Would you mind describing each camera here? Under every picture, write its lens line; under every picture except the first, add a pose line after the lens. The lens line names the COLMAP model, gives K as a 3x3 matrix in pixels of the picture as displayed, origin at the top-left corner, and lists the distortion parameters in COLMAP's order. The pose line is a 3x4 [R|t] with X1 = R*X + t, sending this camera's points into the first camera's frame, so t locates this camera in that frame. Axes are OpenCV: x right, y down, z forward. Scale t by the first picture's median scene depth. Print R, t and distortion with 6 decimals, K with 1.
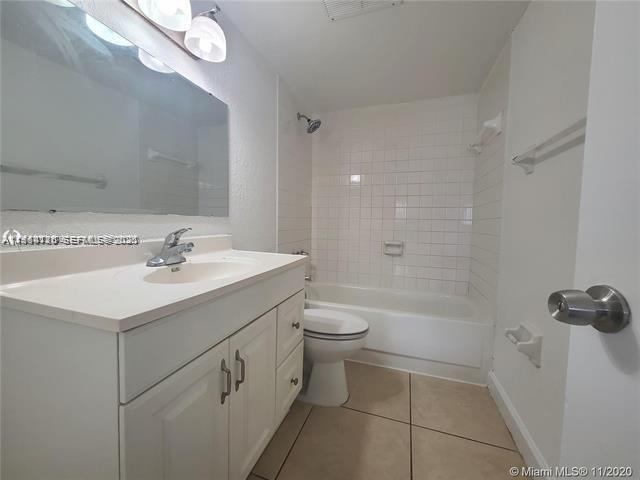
lens RADIAL K [[264.9, 0, 316.6], [0, 264.9, 236.8], [0, 0, 1]] dist [-0.001099, -0.000151]
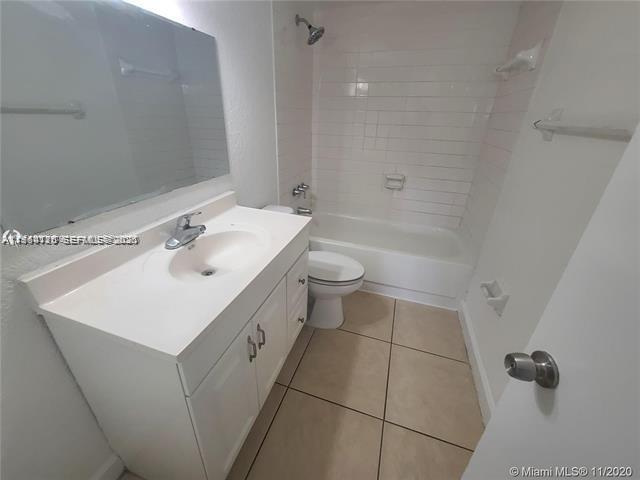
lens RADIAL K [[264.9, 0, 316.6], [0, 264.9, 236.8], [0, 0, 1]] dist [-0.001099, -0.000151]
pose [[0.999893, 0.005242, 0.013680, -0.025490], [-0.009961, 0.928003, 0.372439, -0.227487], [-0.010742, -0.372535, 0.927956, 0.002507]]
